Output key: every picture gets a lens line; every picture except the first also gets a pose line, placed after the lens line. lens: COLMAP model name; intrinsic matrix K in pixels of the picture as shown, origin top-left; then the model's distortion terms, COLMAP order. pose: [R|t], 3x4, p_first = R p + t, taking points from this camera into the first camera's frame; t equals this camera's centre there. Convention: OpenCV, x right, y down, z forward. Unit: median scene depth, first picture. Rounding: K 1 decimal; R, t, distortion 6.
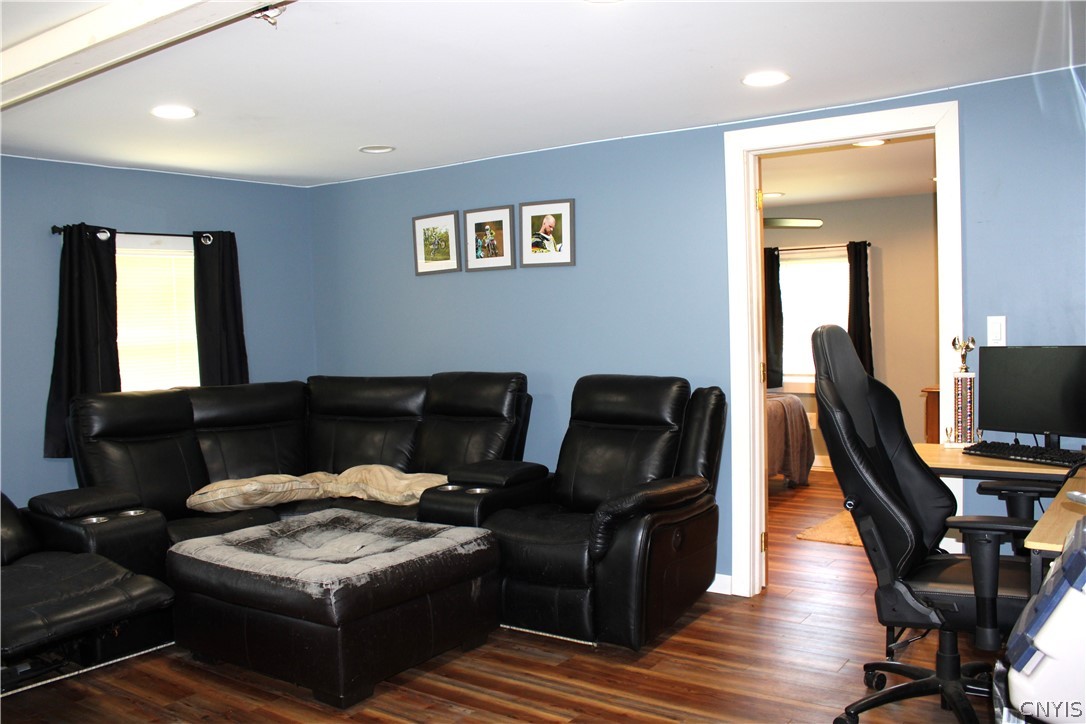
lens RADIAL K [[916.0, 0, 541.0], [0, 916.0, 365.6], [0, 0, 1]] dist [-0.173426, 0.176111]
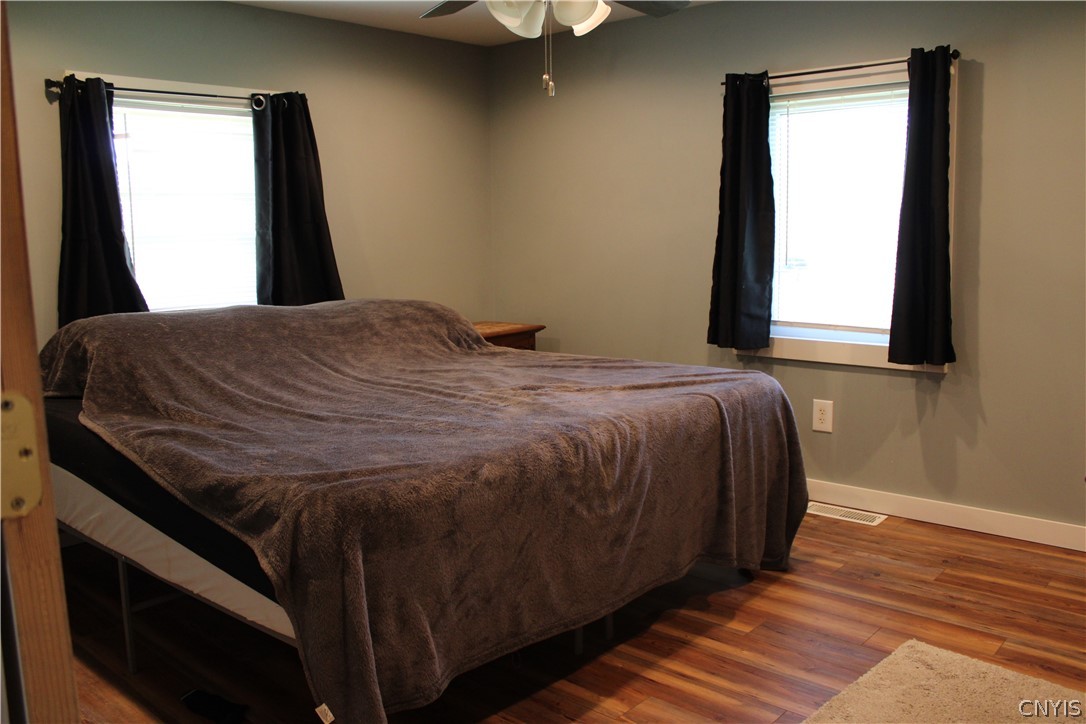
lens RADIAL K [[916.0, 0, 541.0], [0, 916.0, 365.6], [0, 0, 1]] dist [-0.173426, 0.176111]
pose [[0.995948, 0.032488, -0.083860, 0.190551], [-0.025411, 0.996132, 0.084112, -0.006333], [0.086268, -0.081640, 0.992921, 0.500276]]
